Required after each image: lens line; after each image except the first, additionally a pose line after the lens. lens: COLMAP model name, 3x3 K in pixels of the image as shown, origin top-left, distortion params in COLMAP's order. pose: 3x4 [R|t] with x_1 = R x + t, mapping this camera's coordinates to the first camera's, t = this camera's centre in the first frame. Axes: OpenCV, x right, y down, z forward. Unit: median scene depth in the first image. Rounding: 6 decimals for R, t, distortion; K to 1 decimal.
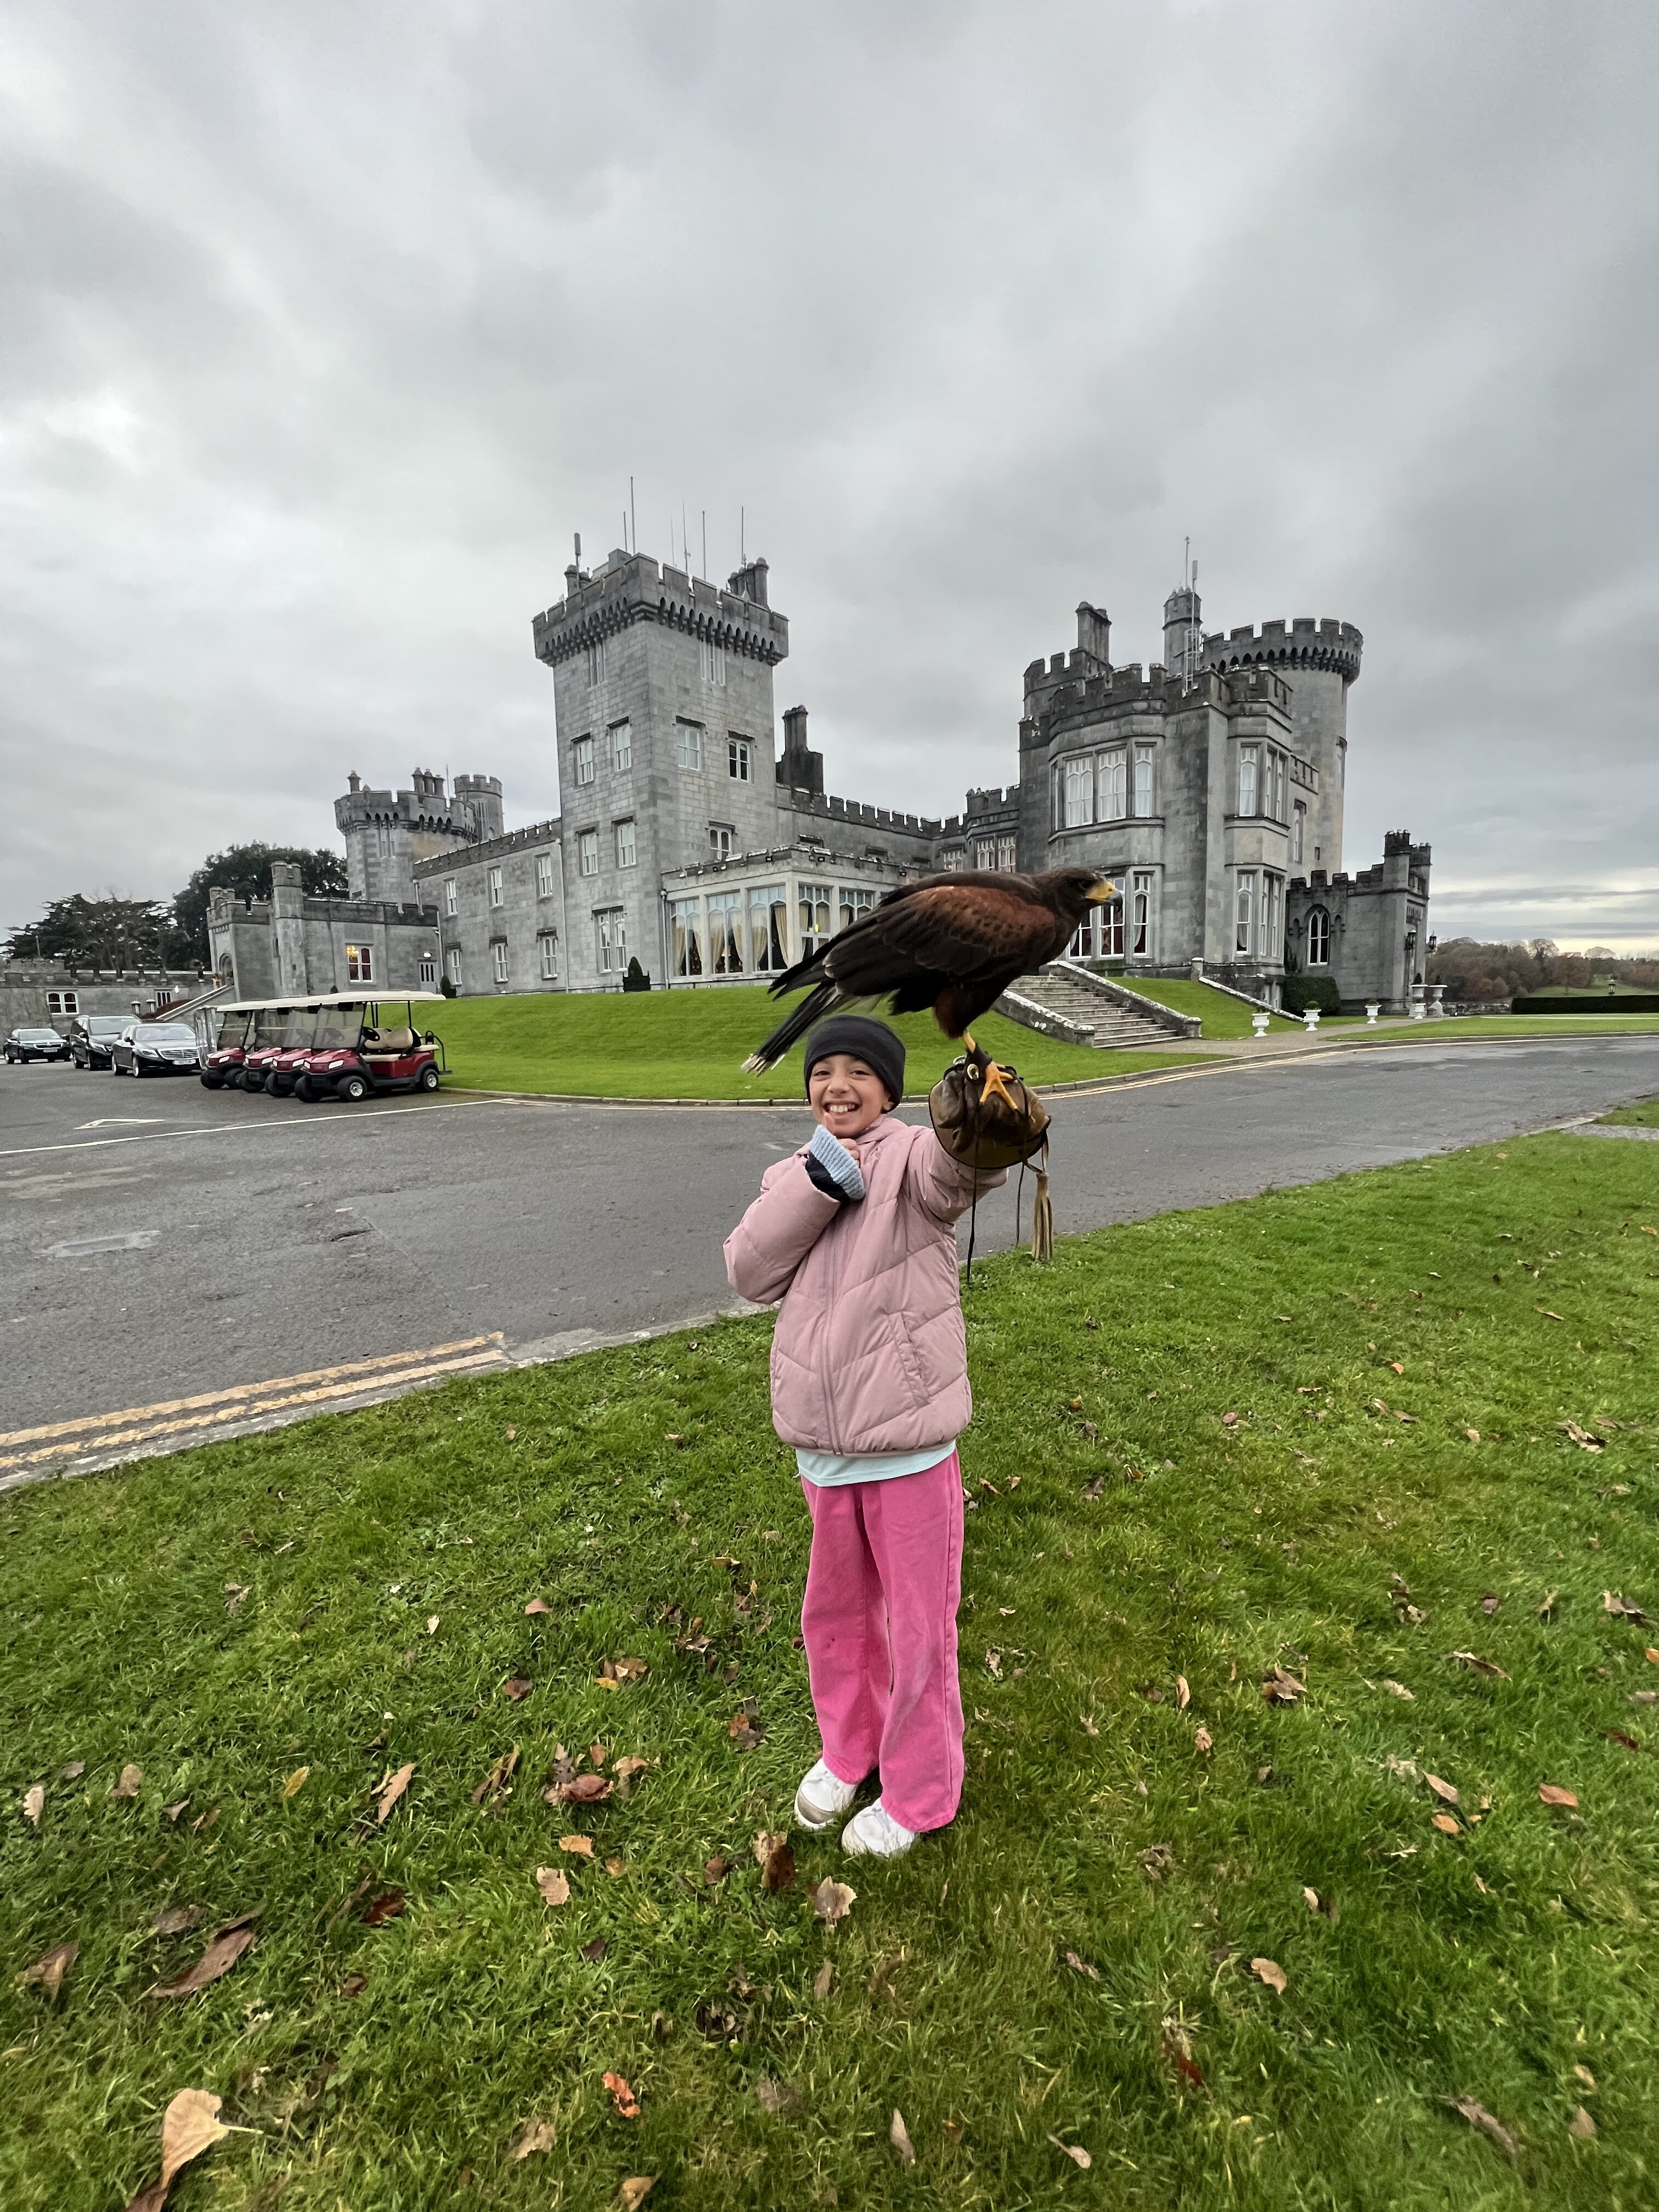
lens RADIAL K [[878.3, 0, 845.0], [0, 878.3, 1105.7], [0, 0, 1]] dist [0.001499, -0.000622]
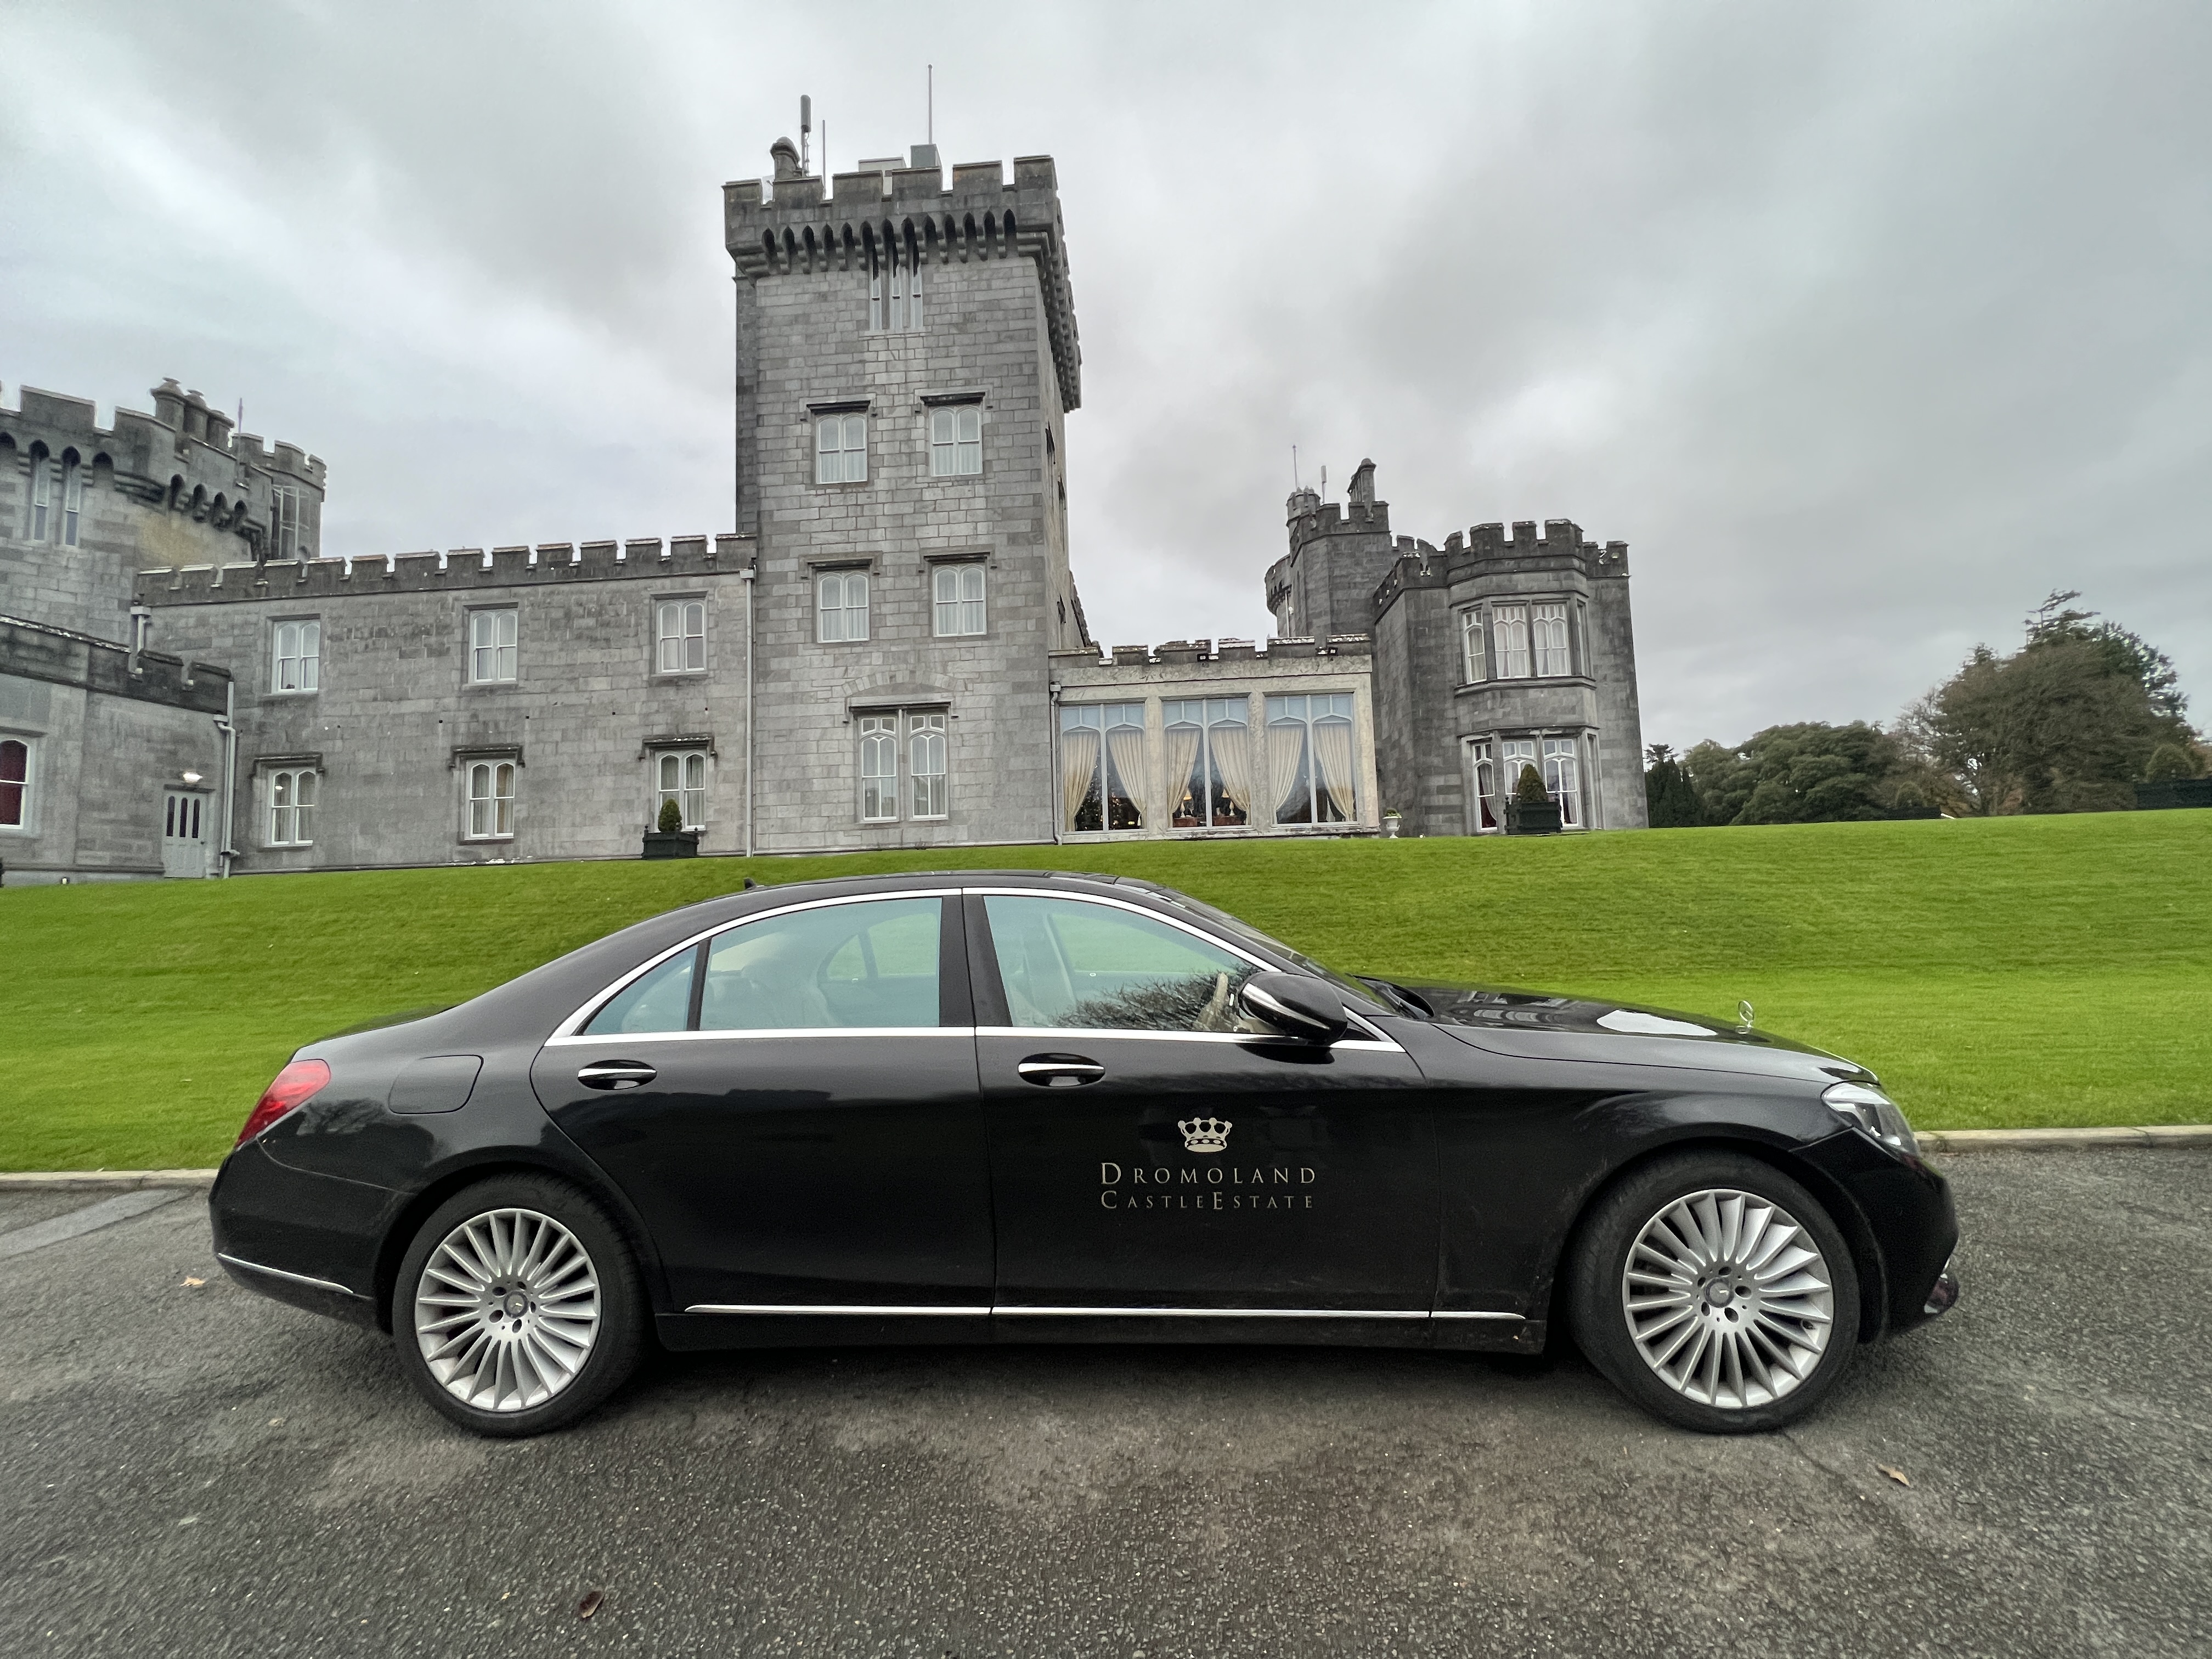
lens RADIAL K [[878.3, 0, 1108.7], [0, 878.3, 827.5], [0, 0, 1]] dist [0.001499, -0.000622]
pose [[0.783952, 0.045386, 0.619161, -0.534452], [0.083679, 0.980498, -0.177824, -0.047692], [-0.615157, 0.191216, 0.764865, 0.558144]]
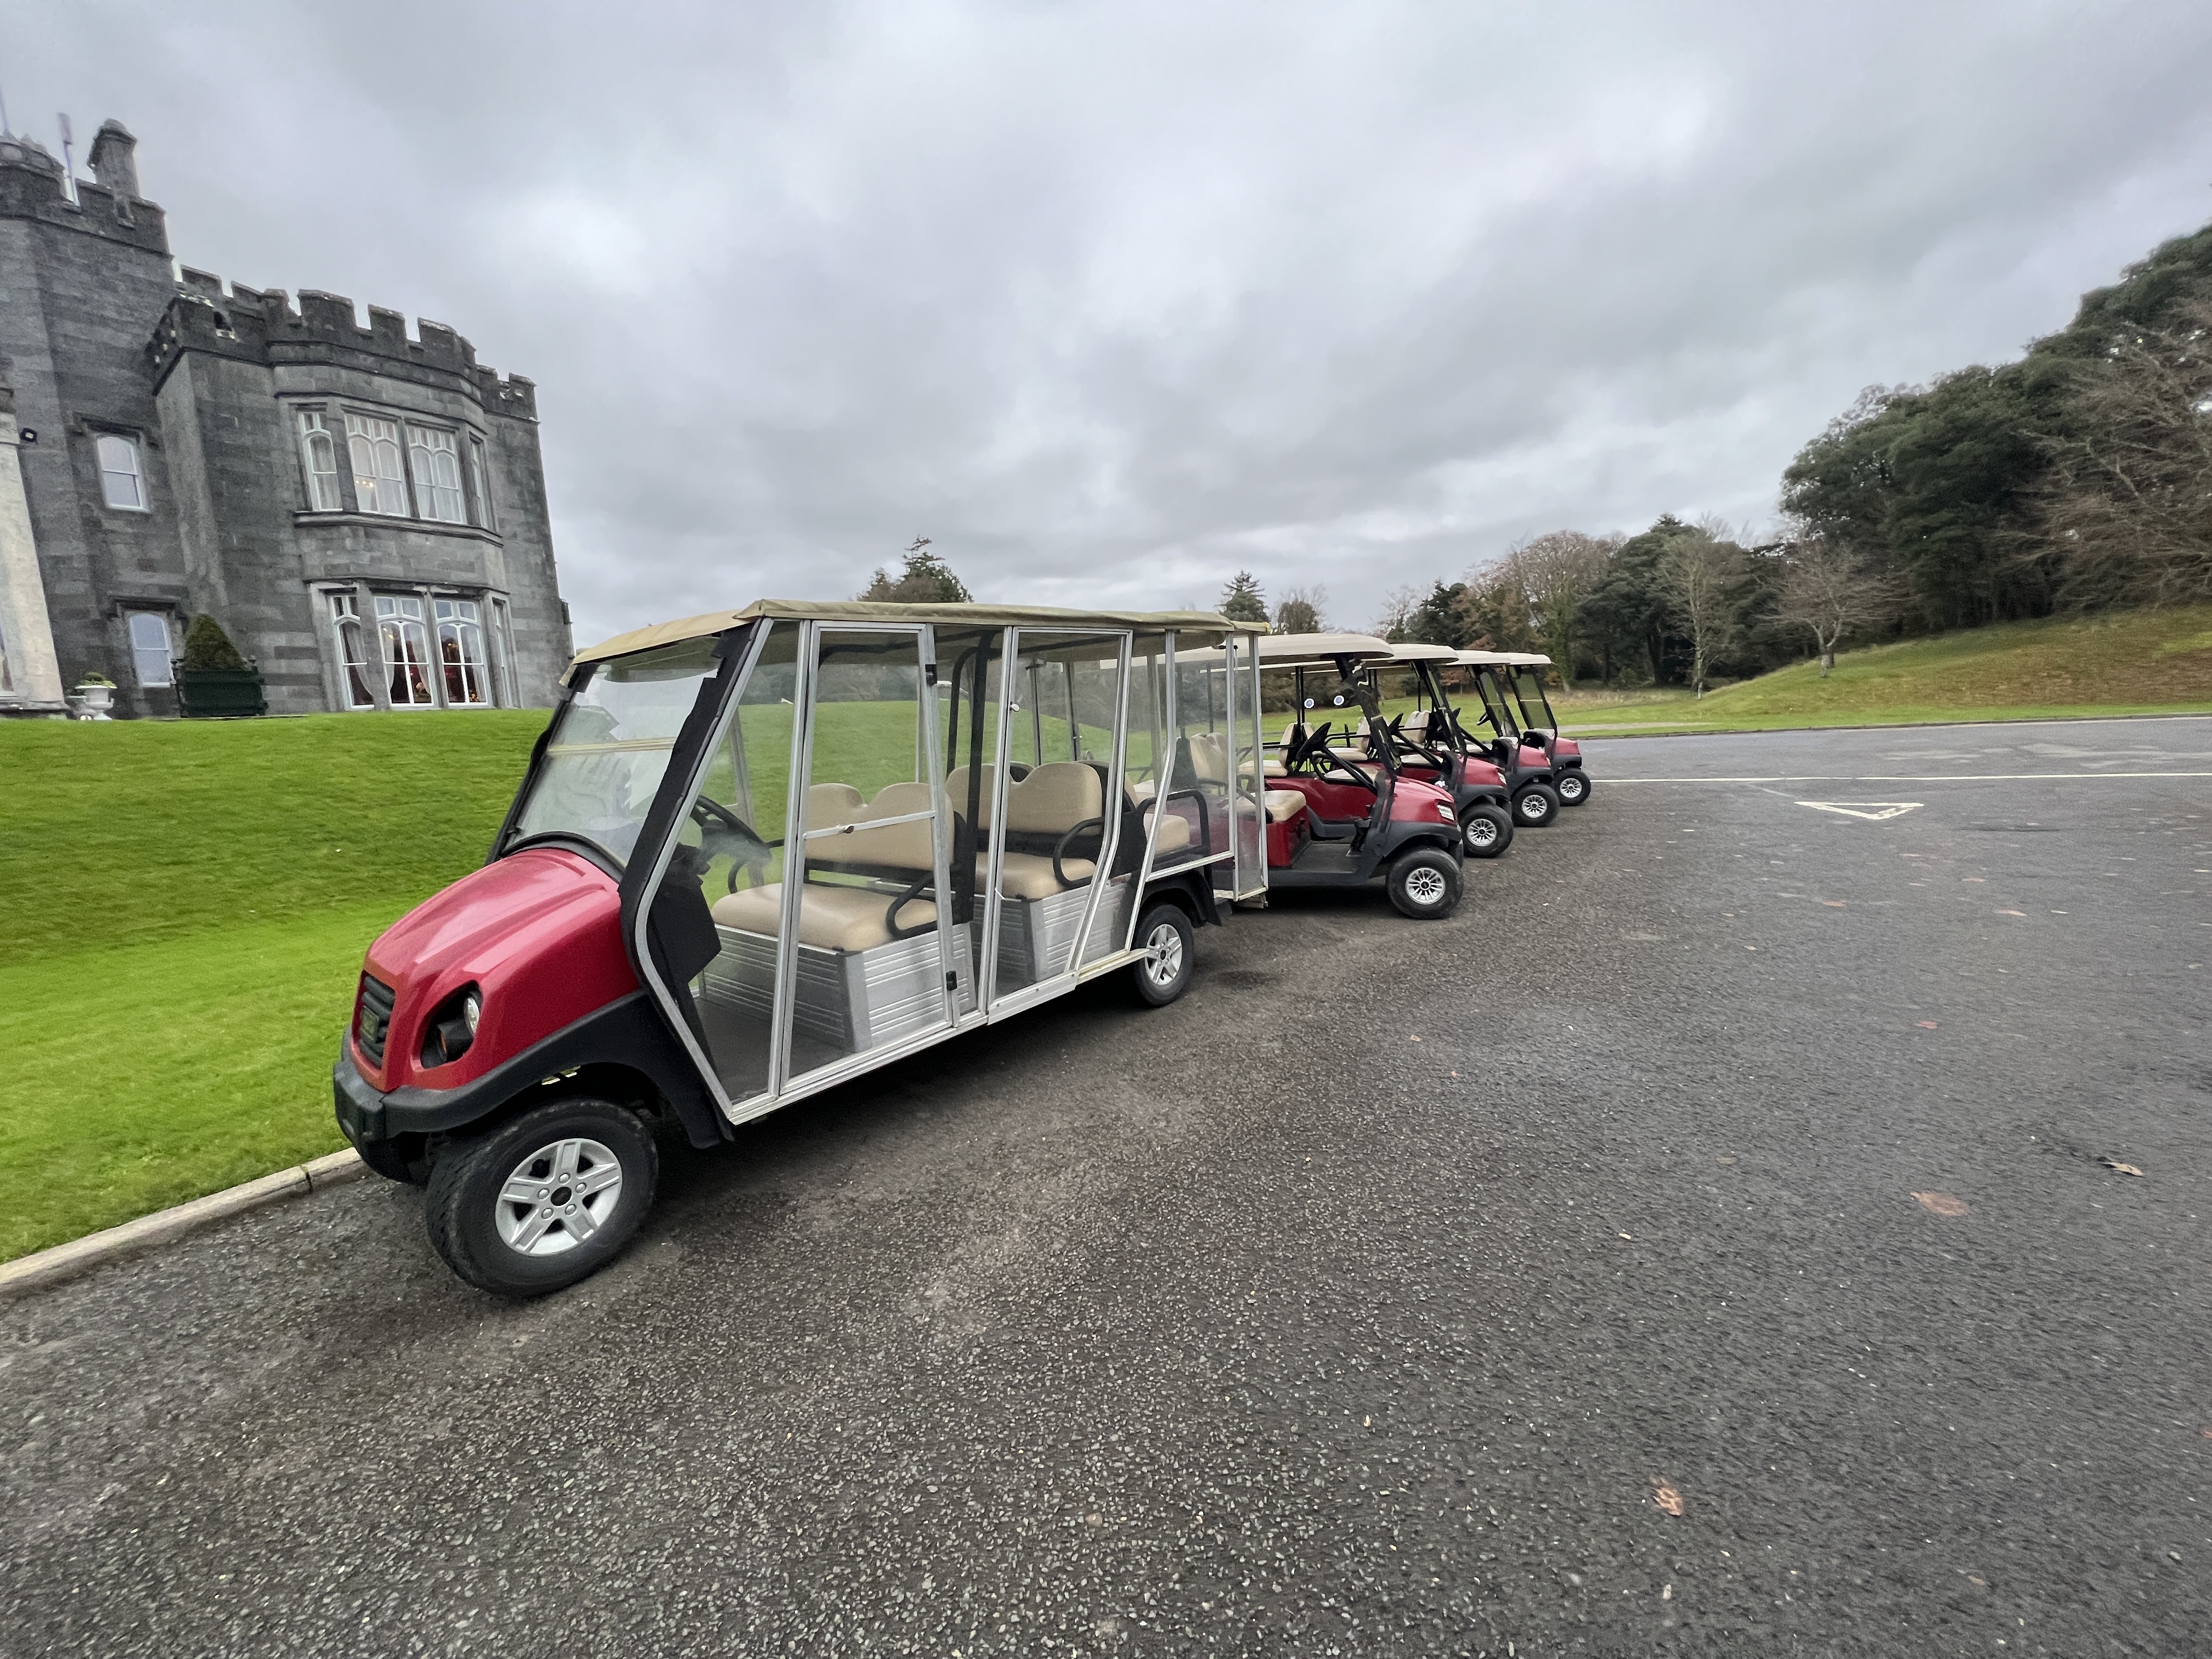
lens RADIAL K [[878.3, 0, 1089.0], [0, 878.3, 824.4], [0, 0, 1]] dist [0.001499, -0.000622]
pose [[-0.087127, -0.080234, 0.992961, -0.446336], [0.177495, 0.979552, 0.094725, -0.044126], [-0.980257, 0.184499, -0.071104, 0.506494]]
